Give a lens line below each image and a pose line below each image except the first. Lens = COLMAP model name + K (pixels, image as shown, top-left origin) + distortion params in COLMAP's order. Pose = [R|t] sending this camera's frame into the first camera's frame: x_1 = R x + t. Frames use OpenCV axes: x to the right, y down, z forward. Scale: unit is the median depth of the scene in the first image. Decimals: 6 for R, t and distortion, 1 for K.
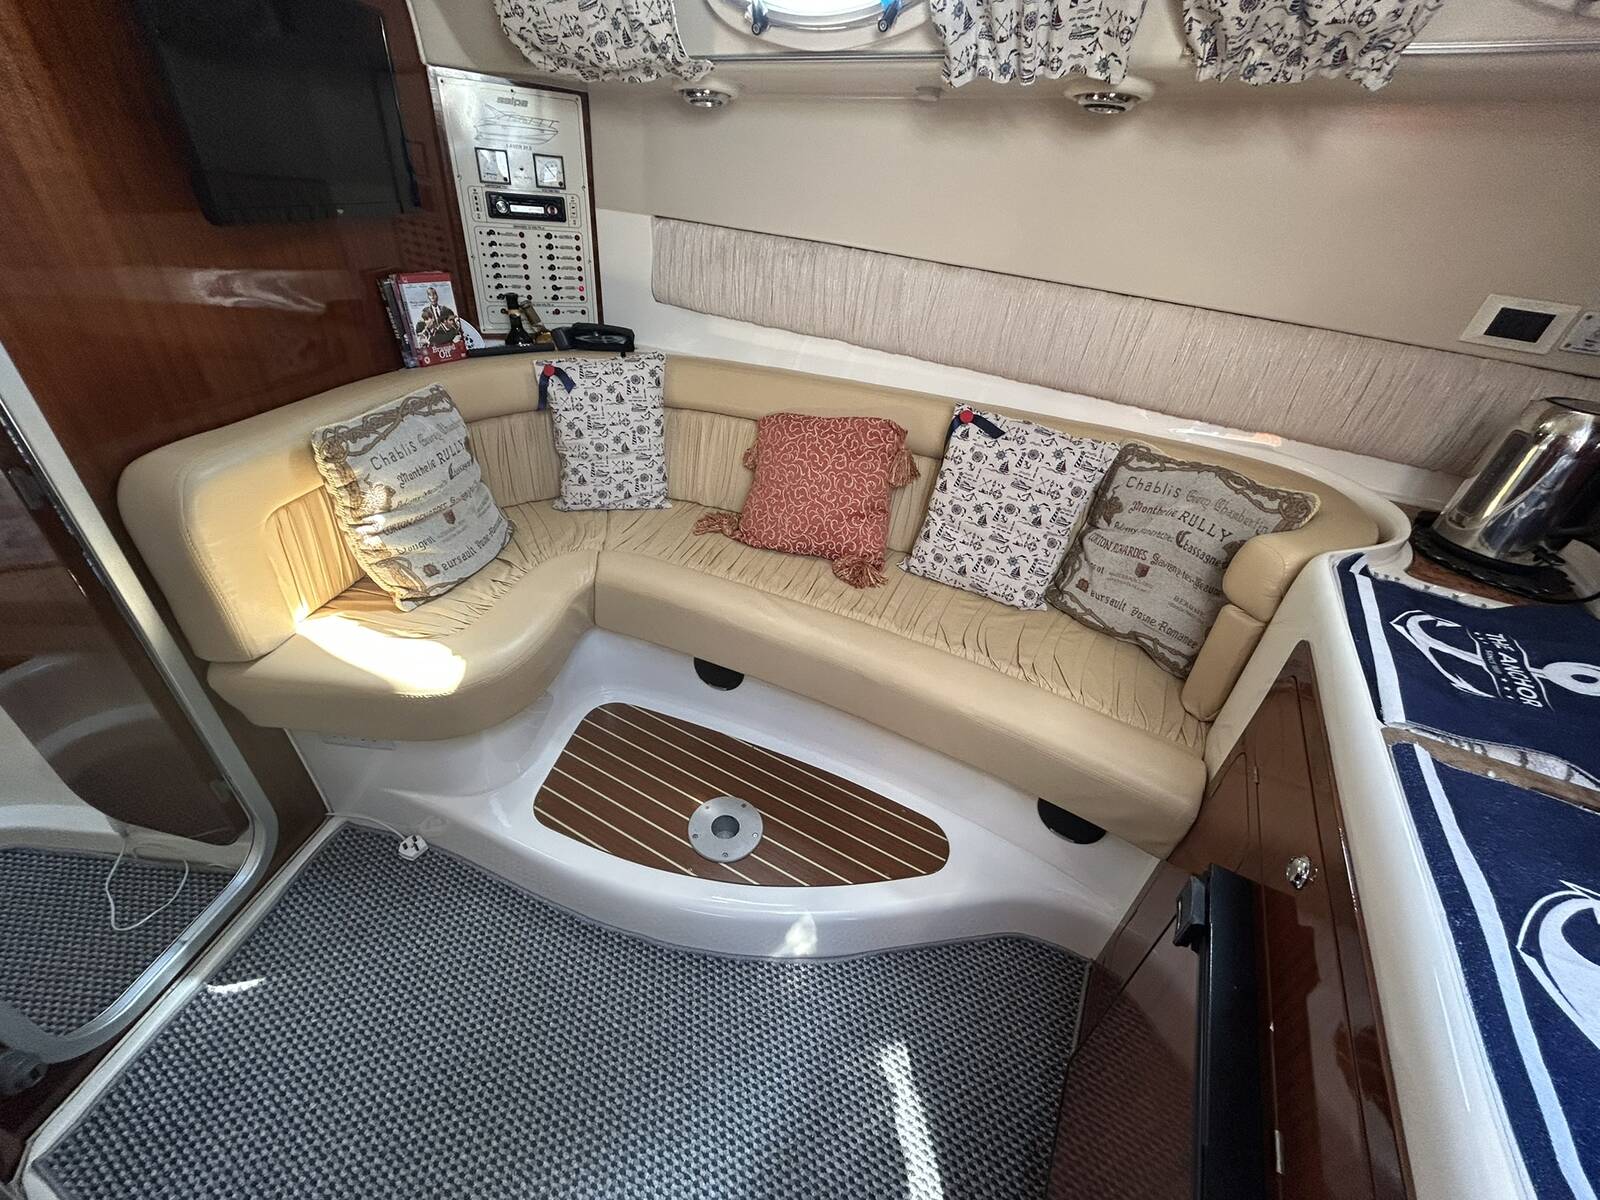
lens RADIAL K [[642.8, 0, 796.1], [0, 642.8, 602.7], [0, 0, 1]] dist [0.000556, -0.000020]
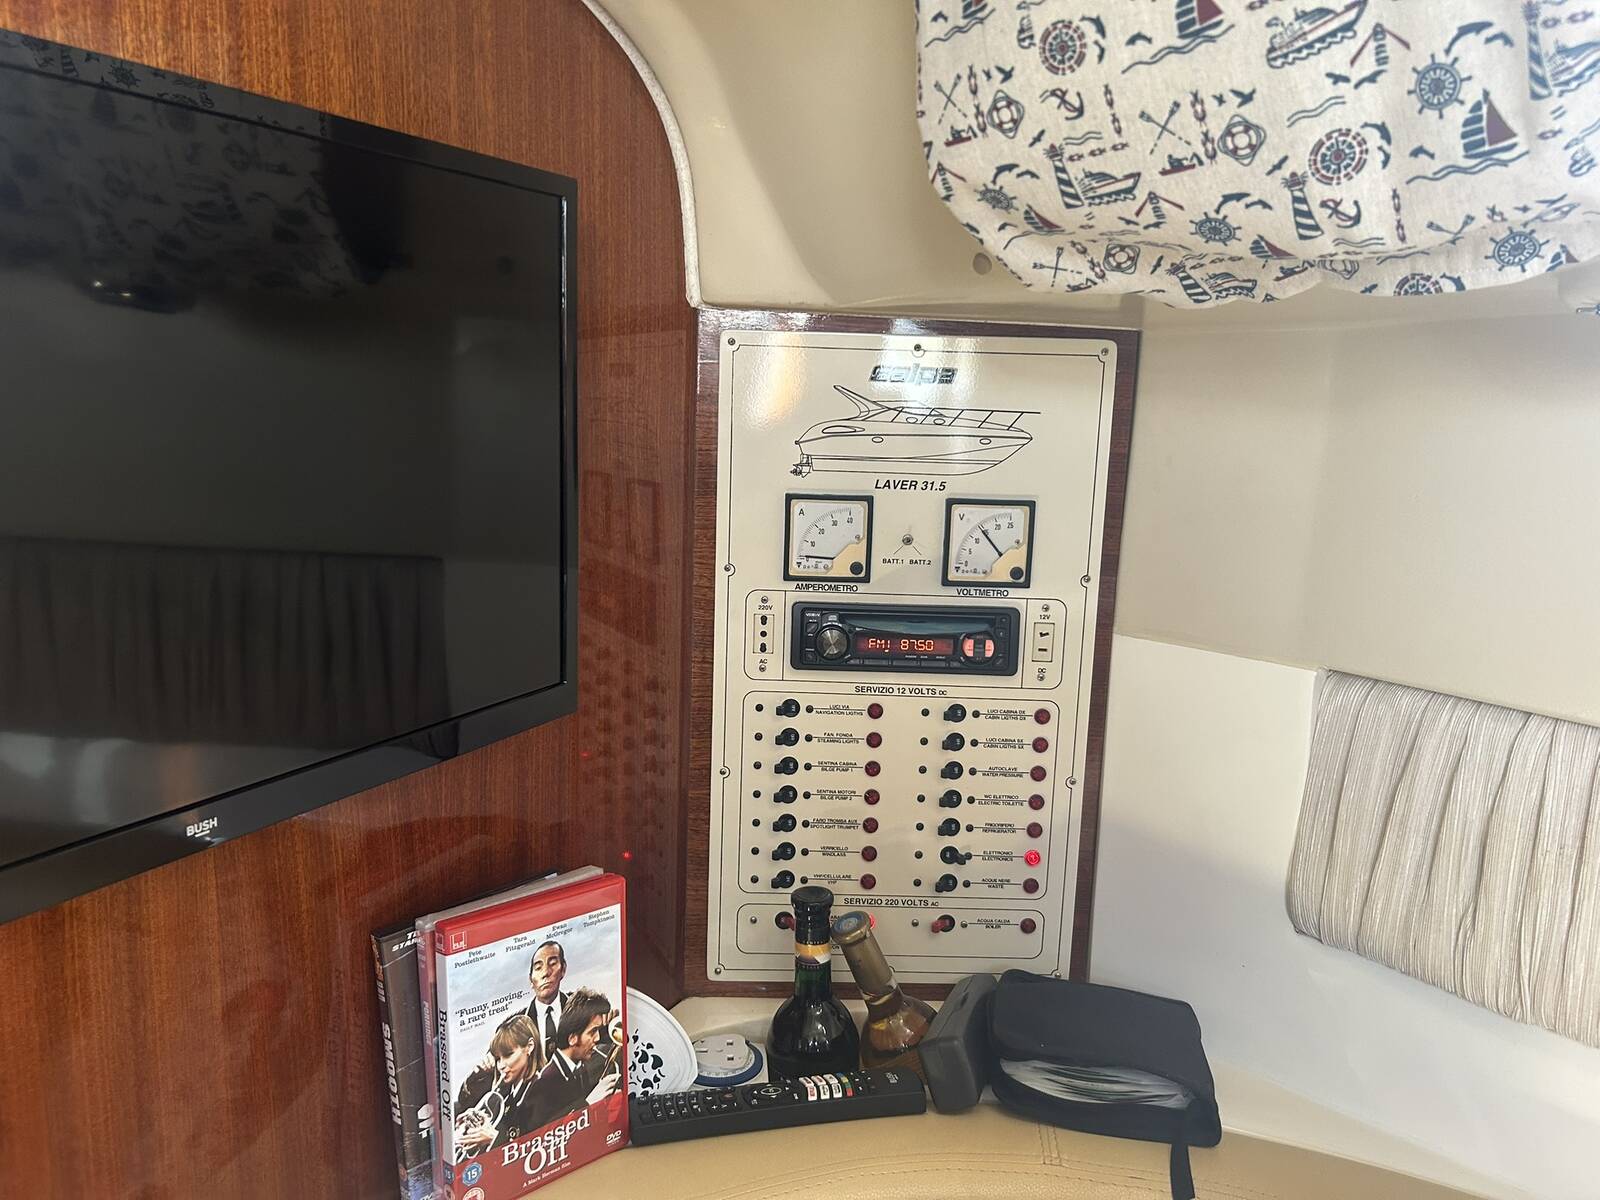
lens RADIAL K [[1201.6, 0, 800.3], [0, 1201.6, 600.6], [0, 0, 1]] dist [0.032126, -0.043718]
pose [[0.914868, 0.014649, -0.403488, -0.278719], [-0.181603, 0.907478, -0.378819, -0.491180], [0.360607, 0.419843, 0.832883, 0.587093]]
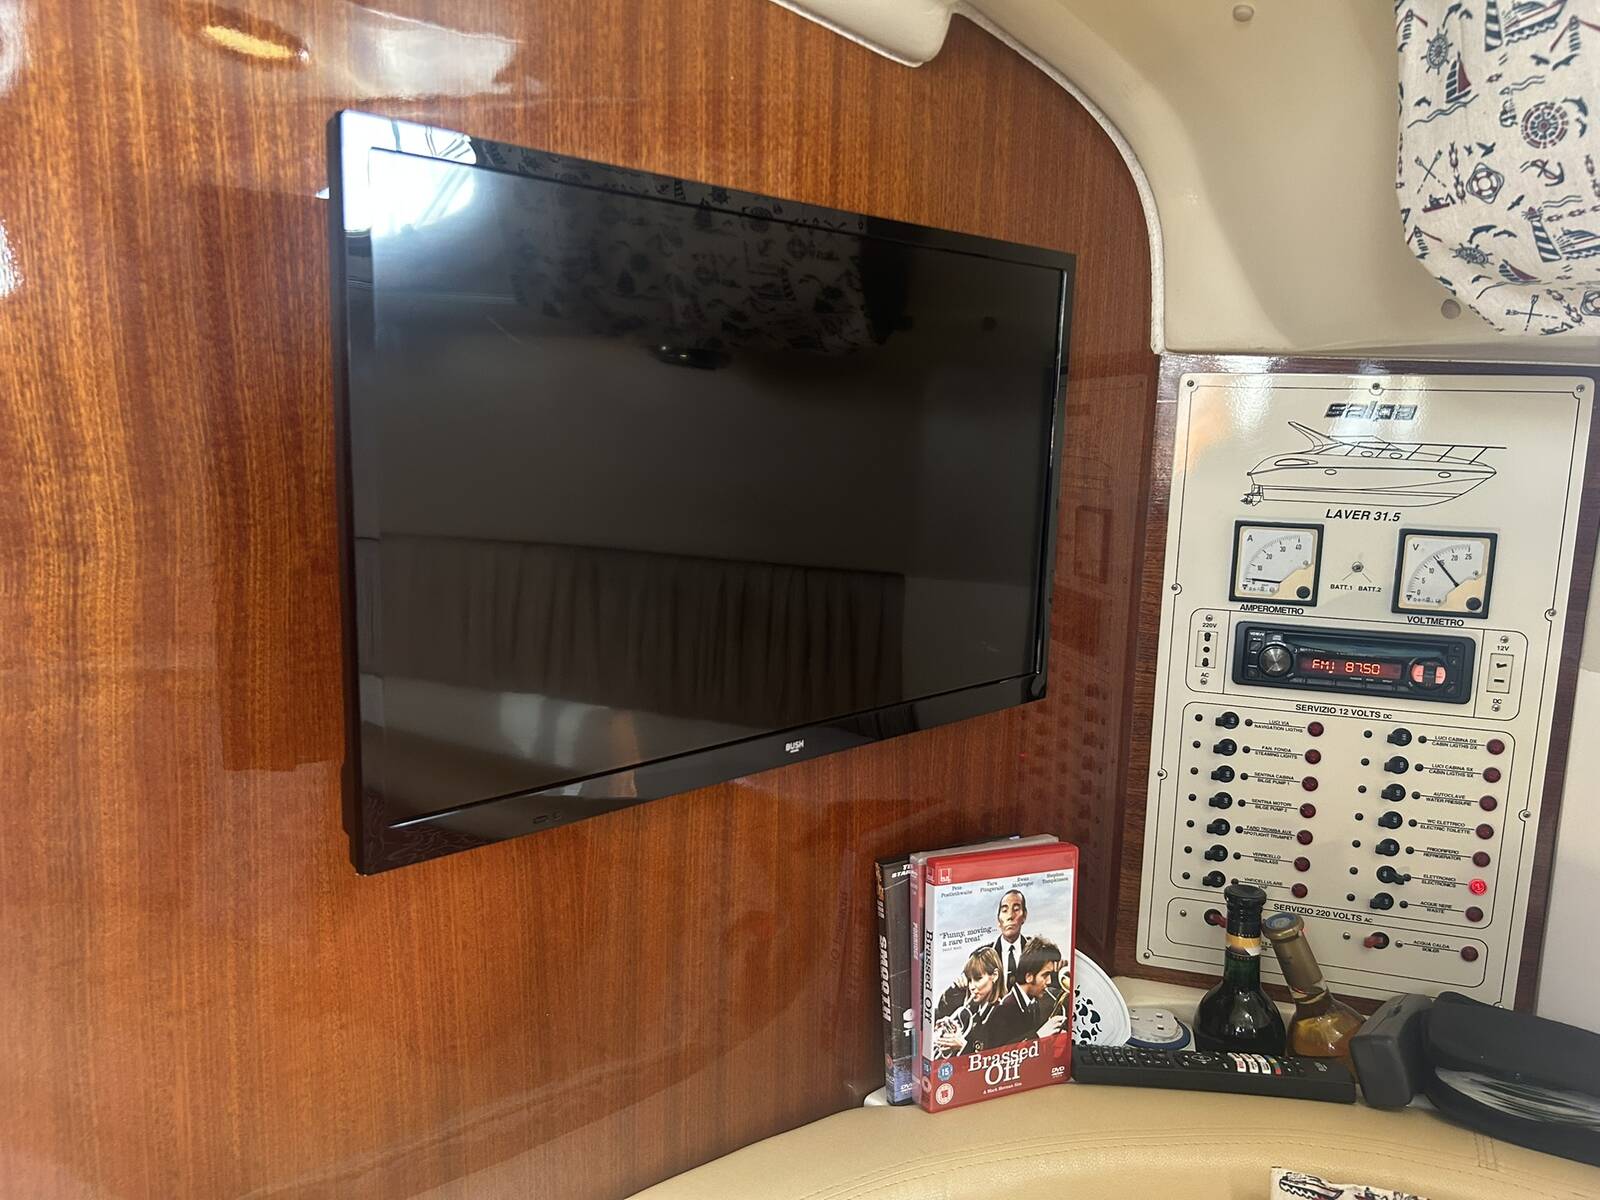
lens RADIAL K [[1201.6, 0, 778.3], [0, 1201.6, 605.7], [0, 0, 1]] dist [0.032126, -0.043718]
pose [[0.729358, 0.041042, -0.682900, -0.255078], [-0.344597, 0.884363, -0.314890, -0.419514], [0.591007, 0.464993, 0.659160, 0.484365]]
